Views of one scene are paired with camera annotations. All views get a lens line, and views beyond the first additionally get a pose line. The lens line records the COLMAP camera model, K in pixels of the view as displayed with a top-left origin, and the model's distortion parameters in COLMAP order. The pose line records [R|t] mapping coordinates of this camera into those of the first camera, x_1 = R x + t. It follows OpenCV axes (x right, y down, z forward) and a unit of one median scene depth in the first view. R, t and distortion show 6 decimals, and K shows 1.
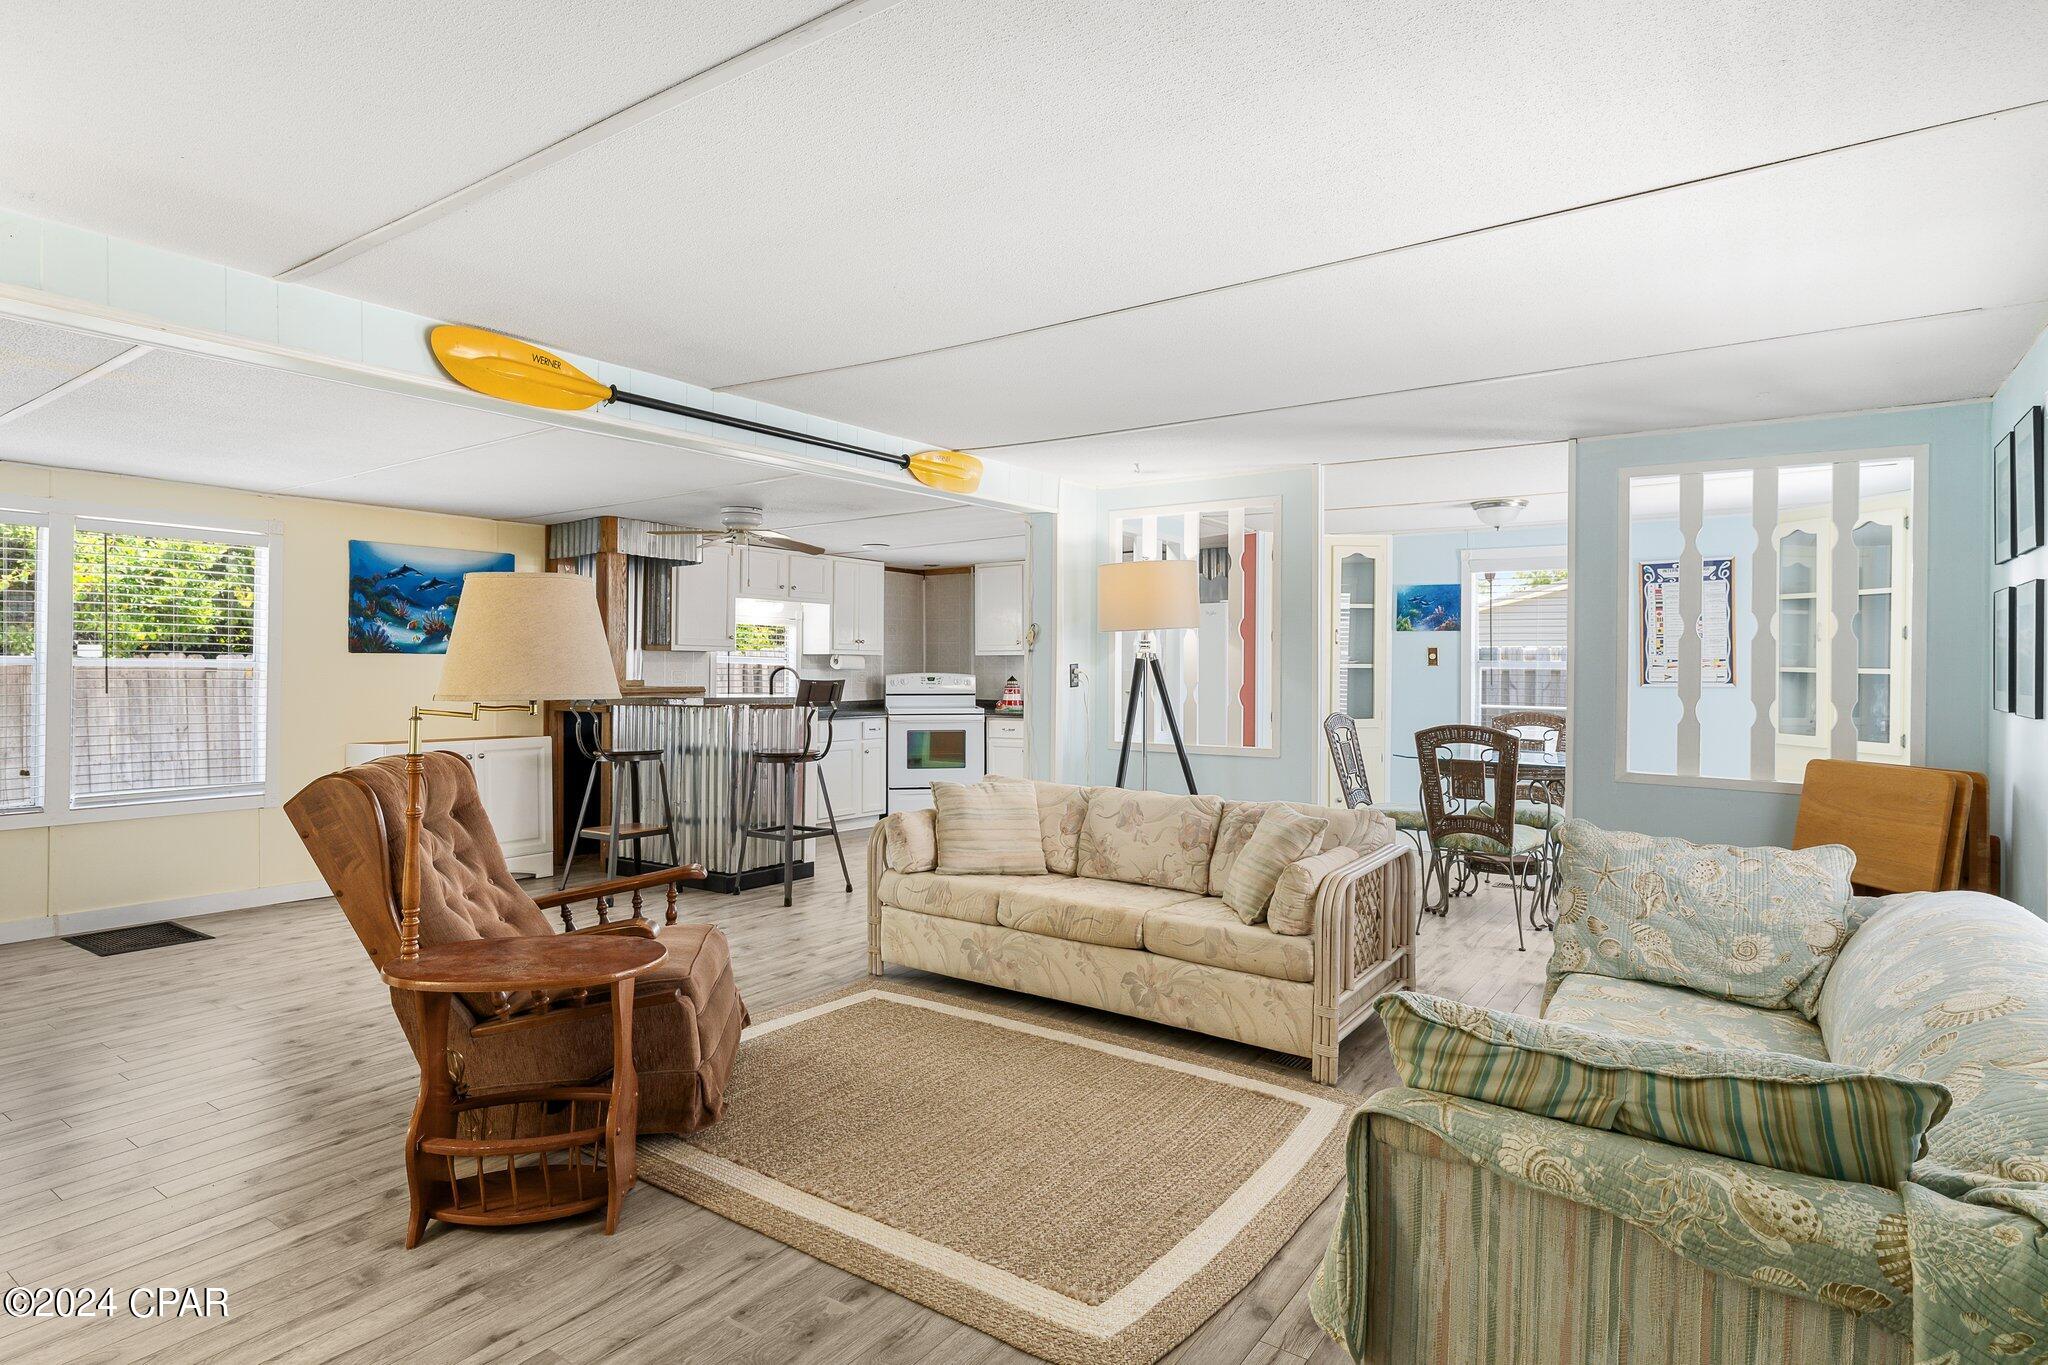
lens RADIAL K [[1104.2, 0, 1011.1], [0, 1104.2, 675.7], [0, 0, 1]] dist [0.007994, -0.004951]
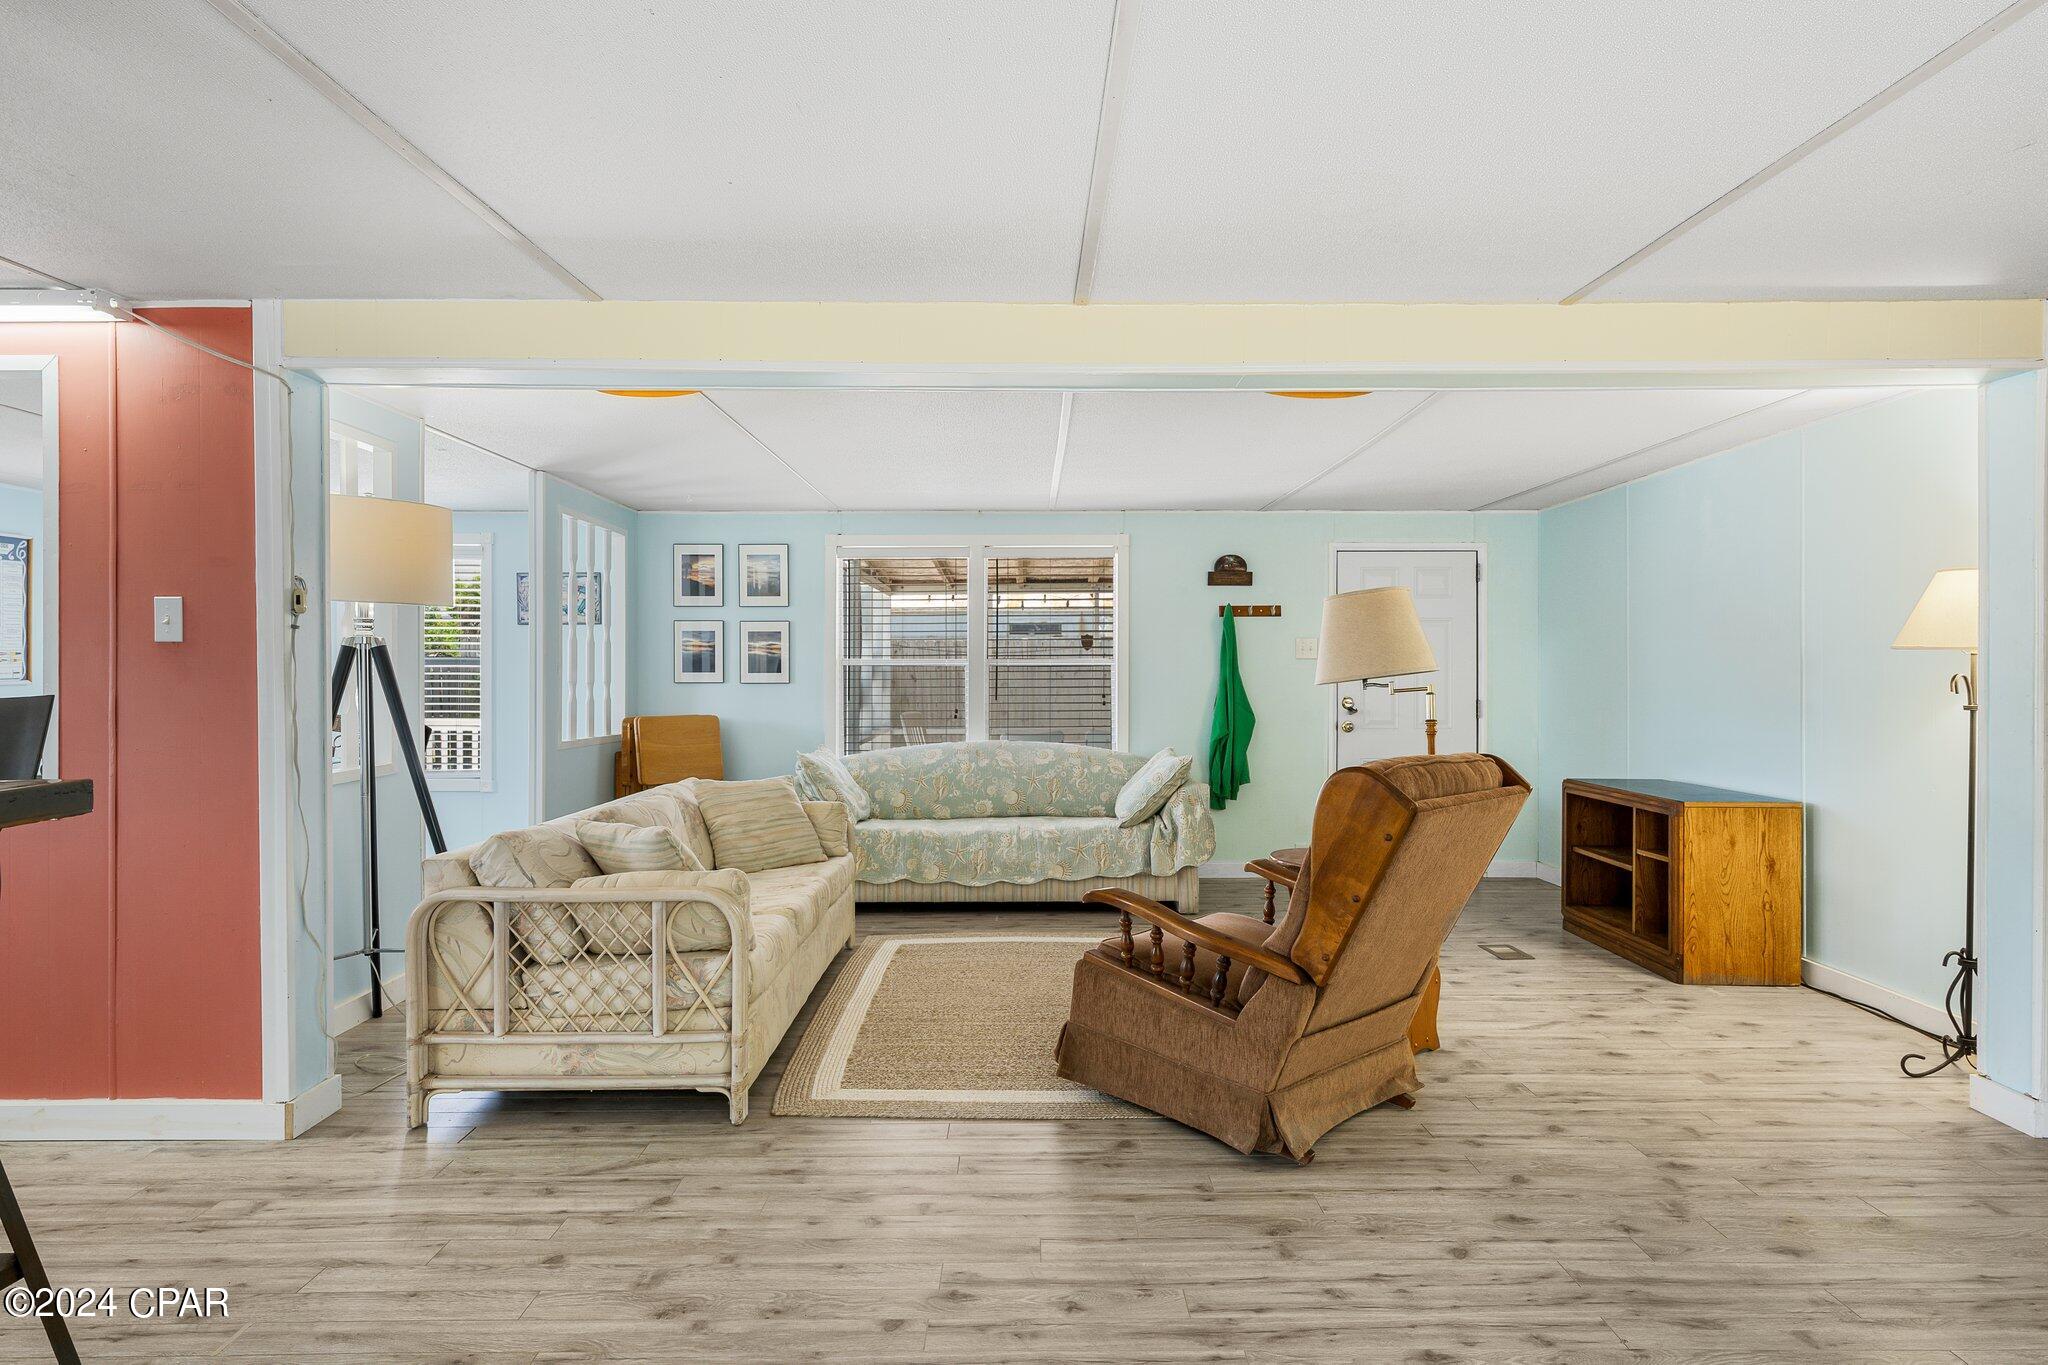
lens RADIAL K [[1104.2, 0, 1031.6], [0, 1104.2, 670.9], [0, 0, 1]] dist [0.007994, -0.004951]
pose [[-0.601880, -0.004017, 0.798576, -0.865995], [0.007352, 0.999917, 0.010571, -0.005534], [-0.798553, 0.012233, -0.601801, 1.436792]]
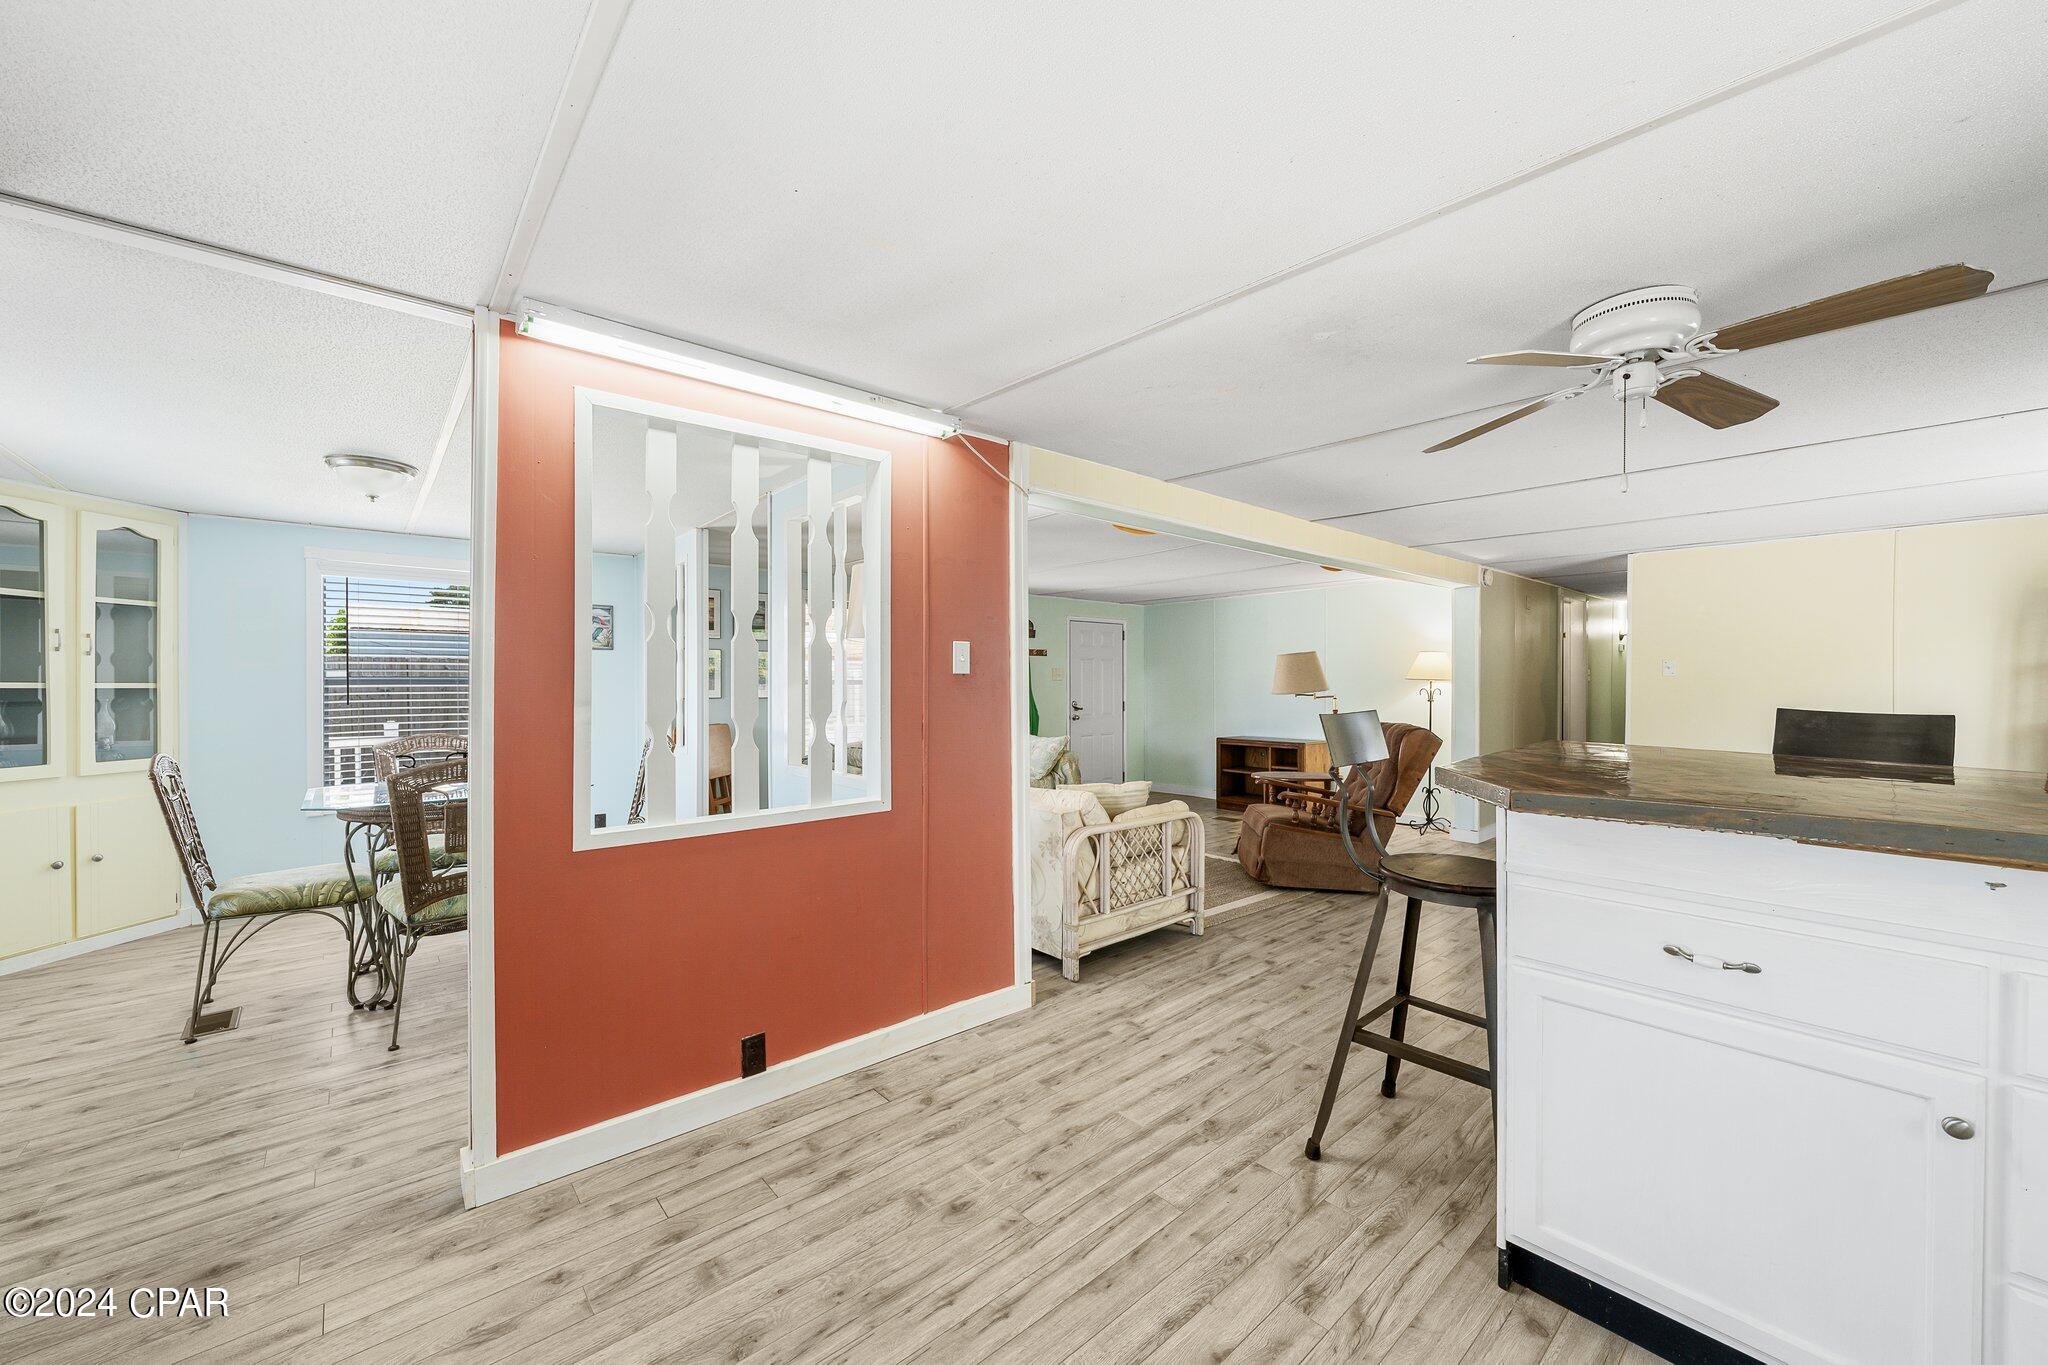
lens RADIAL K [[765.5, 0, 1022.3], [0, 765.5, 688.9], [0, 0, 1]] dist [-0.001228, -0.000019]
pose [[-0.975887, -0.005008, 0.218220, -0.141884], [-0.000447, 0.999781, 0.020945, -0.022531], [-0.218277, 0.020343, -0.975675, 2.129612]]
